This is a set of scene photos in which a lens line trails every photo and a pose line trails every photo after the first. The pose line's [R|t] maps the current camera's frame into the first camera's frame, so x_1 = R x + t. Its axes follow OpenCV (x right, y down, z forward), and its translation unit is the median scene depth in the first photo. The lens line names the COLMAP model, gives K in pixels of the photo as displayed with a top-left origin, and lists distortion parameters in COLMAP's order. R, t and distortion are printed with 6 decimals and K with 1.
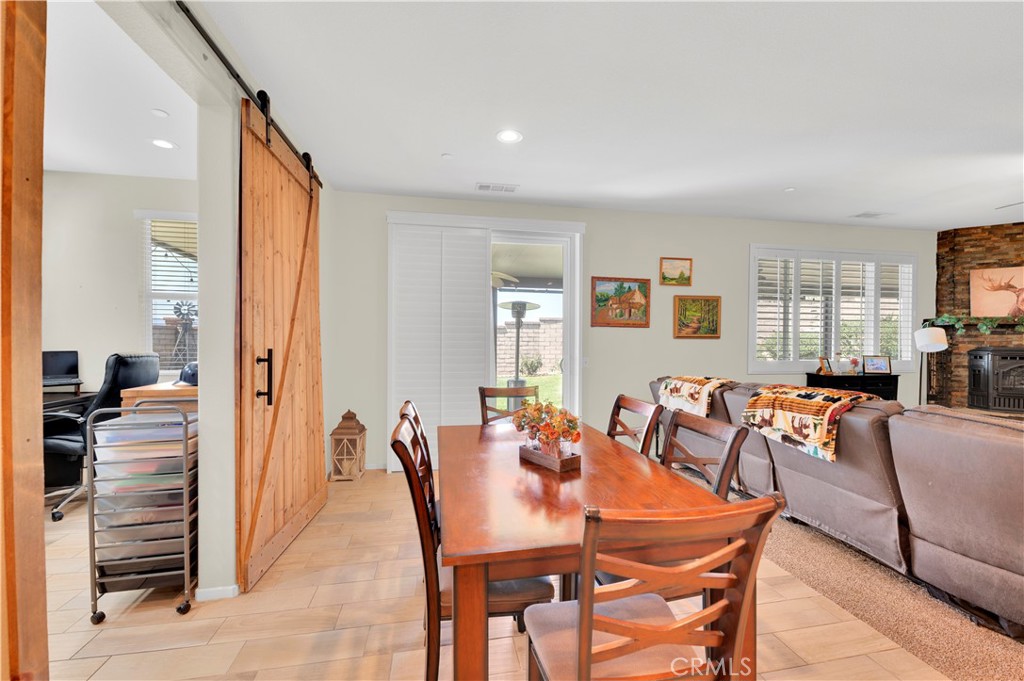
lens RADIAL K [[407.0, 0, 514.6], [0, 407.0, 343.1], [0, 0, 1]] dist [0.016345, -0.009894]
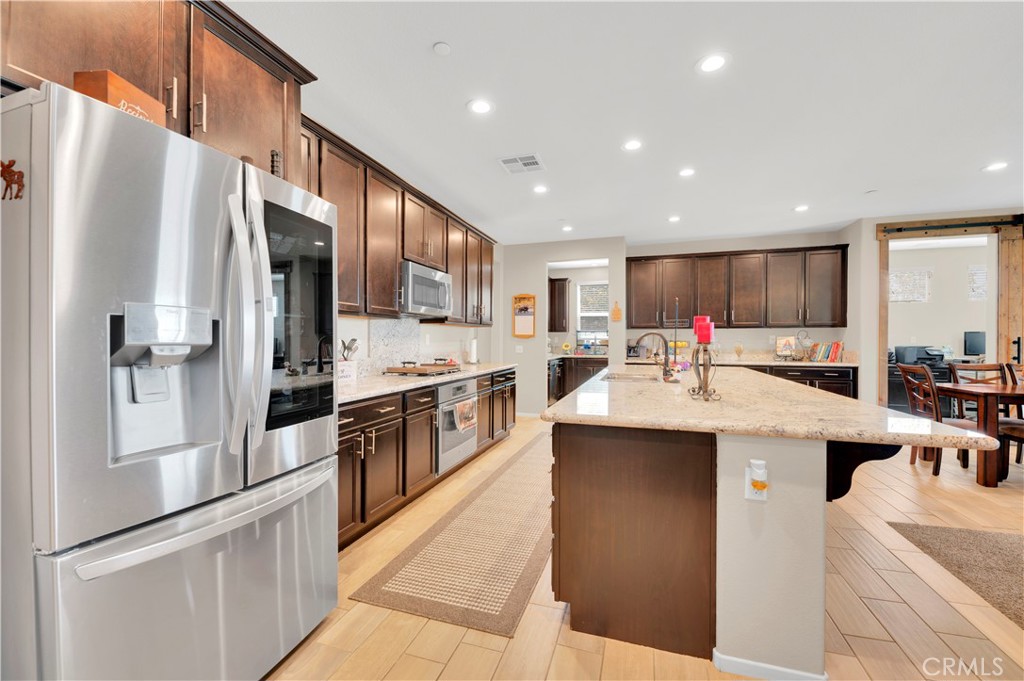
lens RADIAL K [[407.0, 0, 514.6], [0, 407.0, 343.1], [0, 0, 1]] dist [0.016345, -0.009894]
pose [[-0.478270, -0.000228, -0.878213, 1.154301], [-0.010473, 0.999930, 0.005444, 0.028373], [0.878150, 0.011802, -0.478239, -0.126665]]
